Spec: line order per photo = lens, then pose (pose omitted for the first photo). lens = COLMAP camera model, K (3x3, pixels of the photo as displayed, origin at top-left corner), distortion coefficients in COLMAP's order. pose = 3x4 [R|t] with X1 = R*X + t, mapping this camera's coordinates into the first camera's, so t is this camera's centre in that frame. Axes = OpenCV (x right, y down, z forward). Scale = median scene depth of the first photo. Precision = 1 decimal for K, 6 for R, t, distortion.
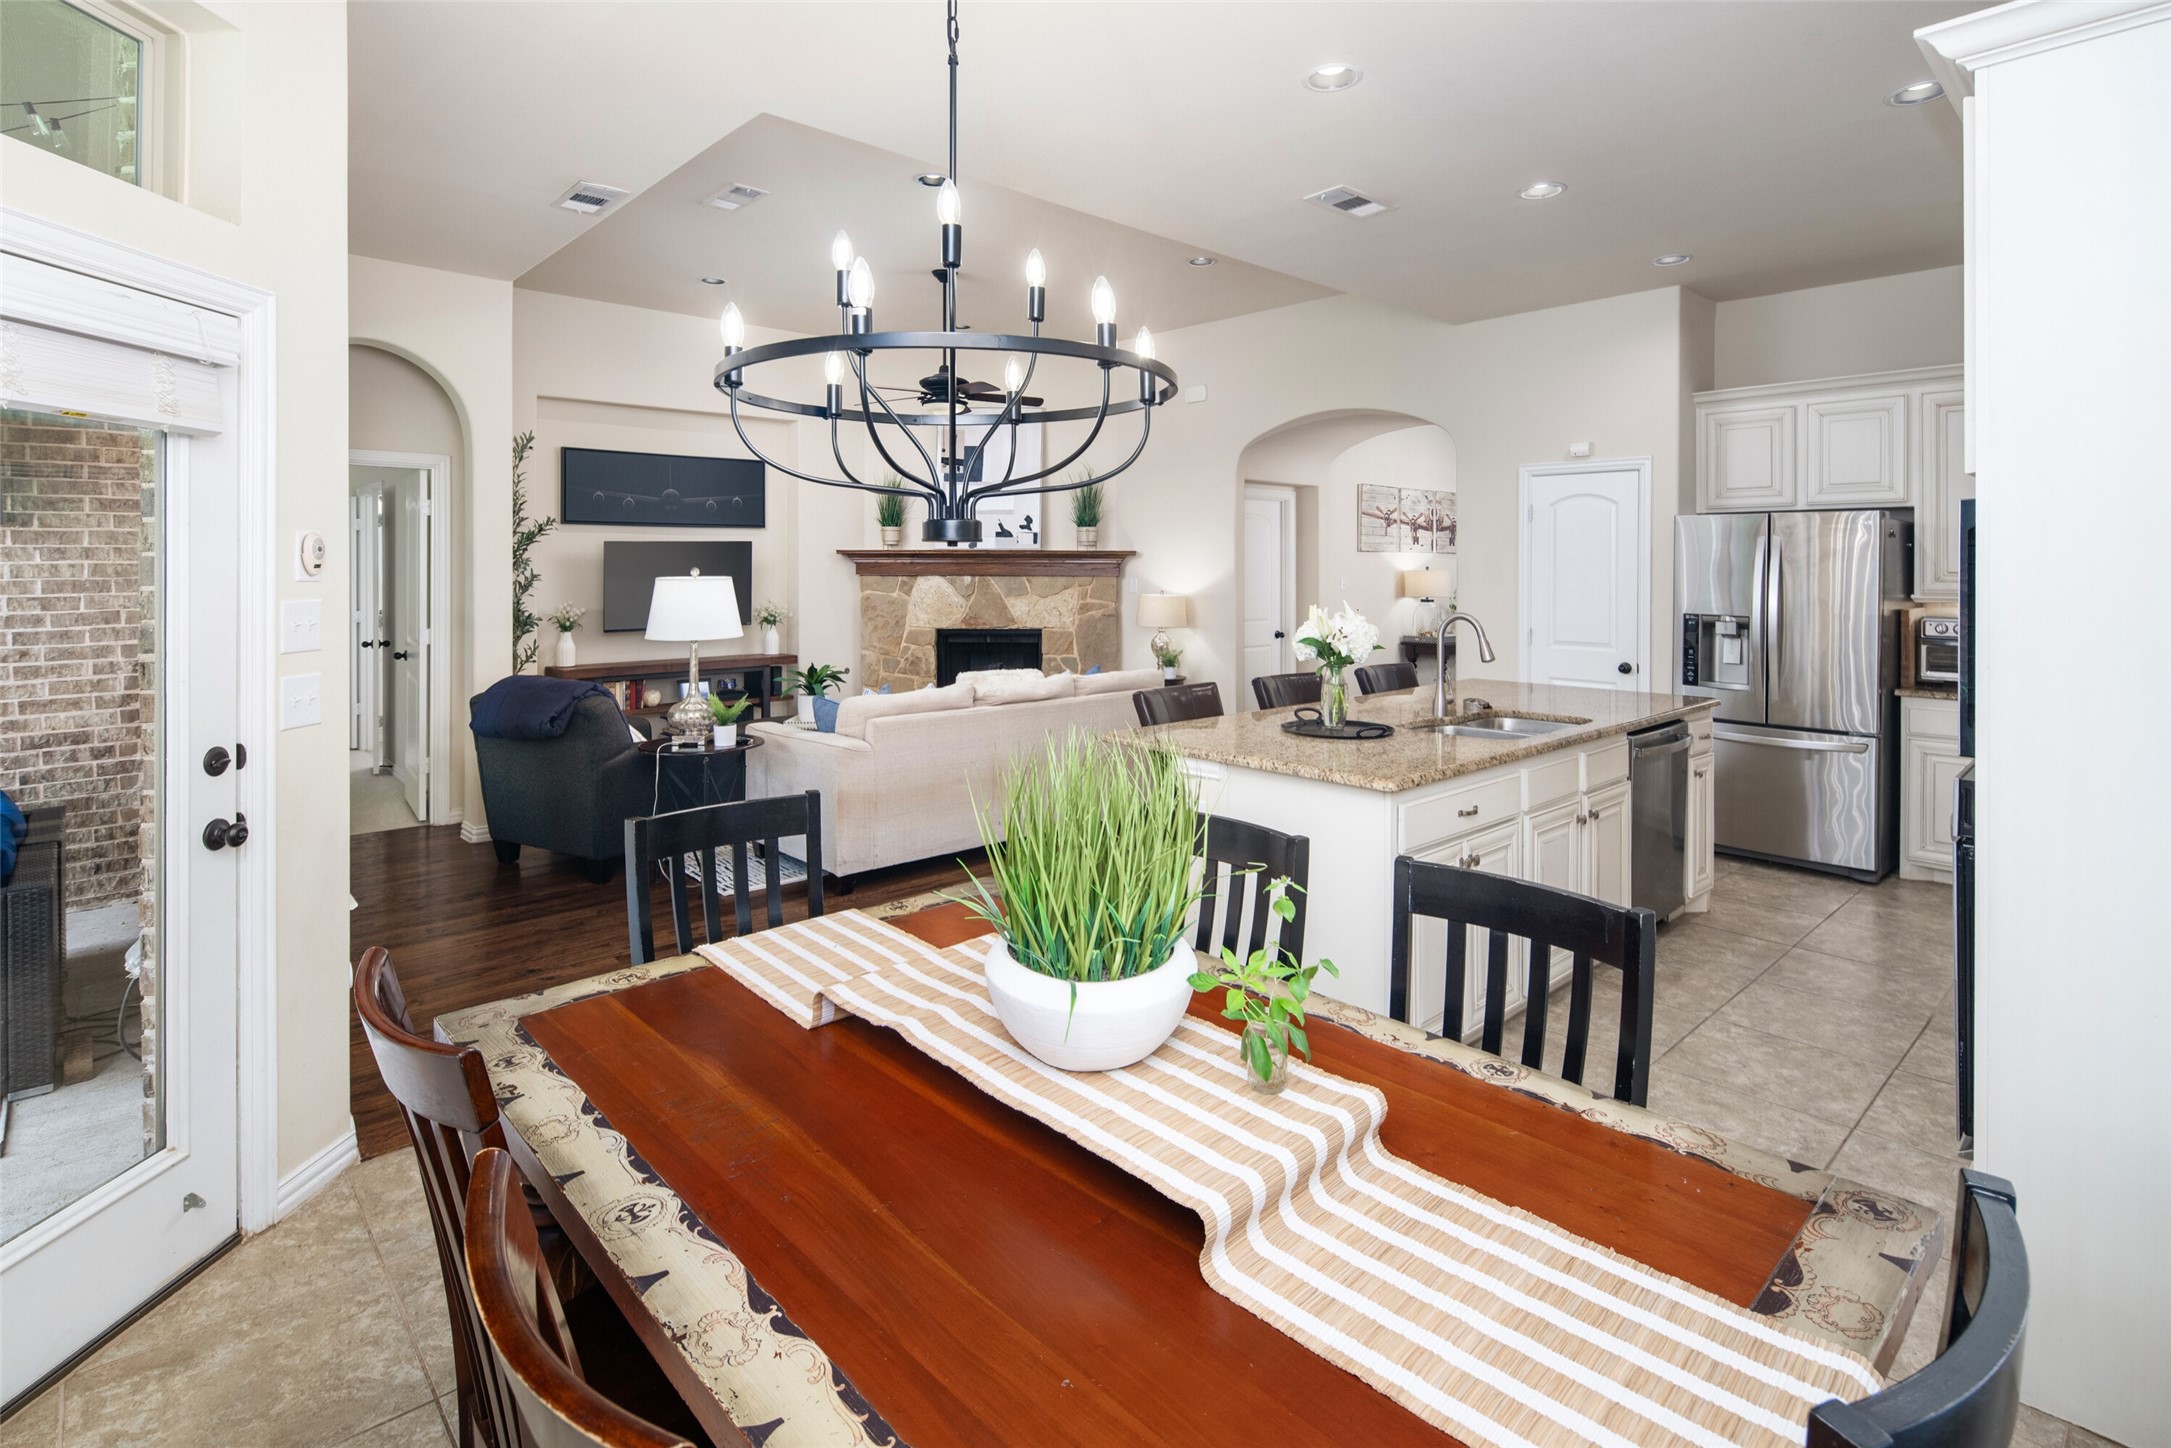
lens RADIAL K [[1065.2, 0, 1091.1], [0, 1065.2, 567.7], [0, 0, 1]] dist [0.004166, -0.005062]
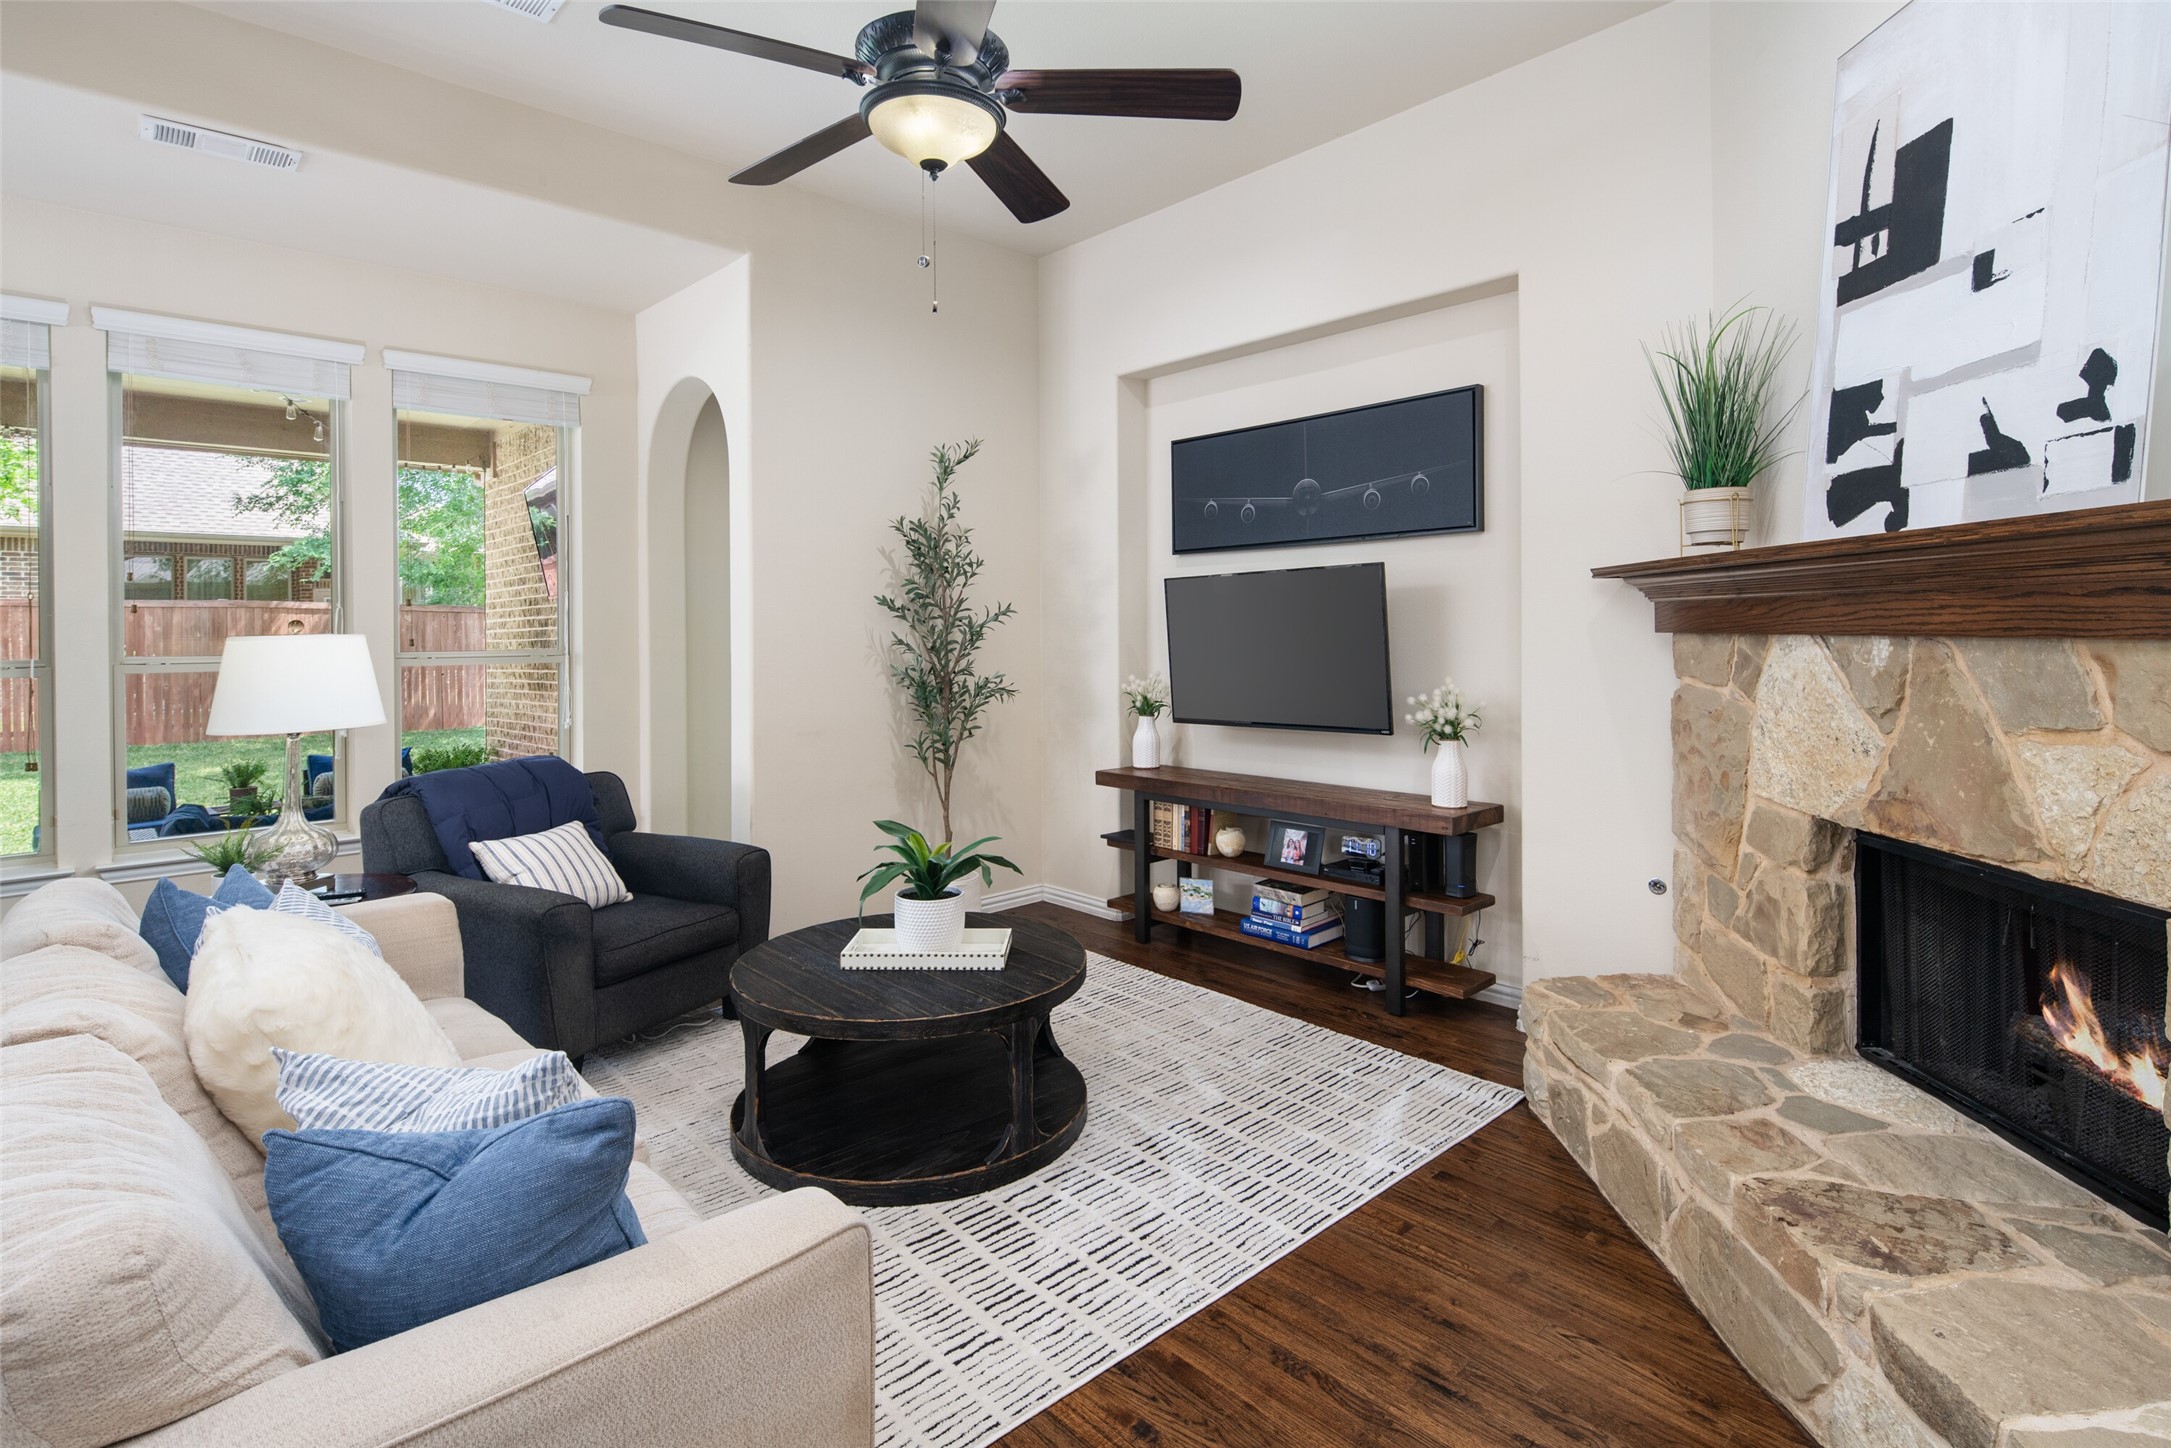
lens RADIAL K [[1065.2, 0, 1078.1], [0, 1065.2, 632.8], [0, 0, 1]] dist [0.004166, -0.005062]
pose [[-0.014074, 0.004395, -0.999891, 0.151626], [0.006989, 0.999966, 0.004297, 0.003865], [0.999877, -0.006927, -0.014104, 0.804327]]
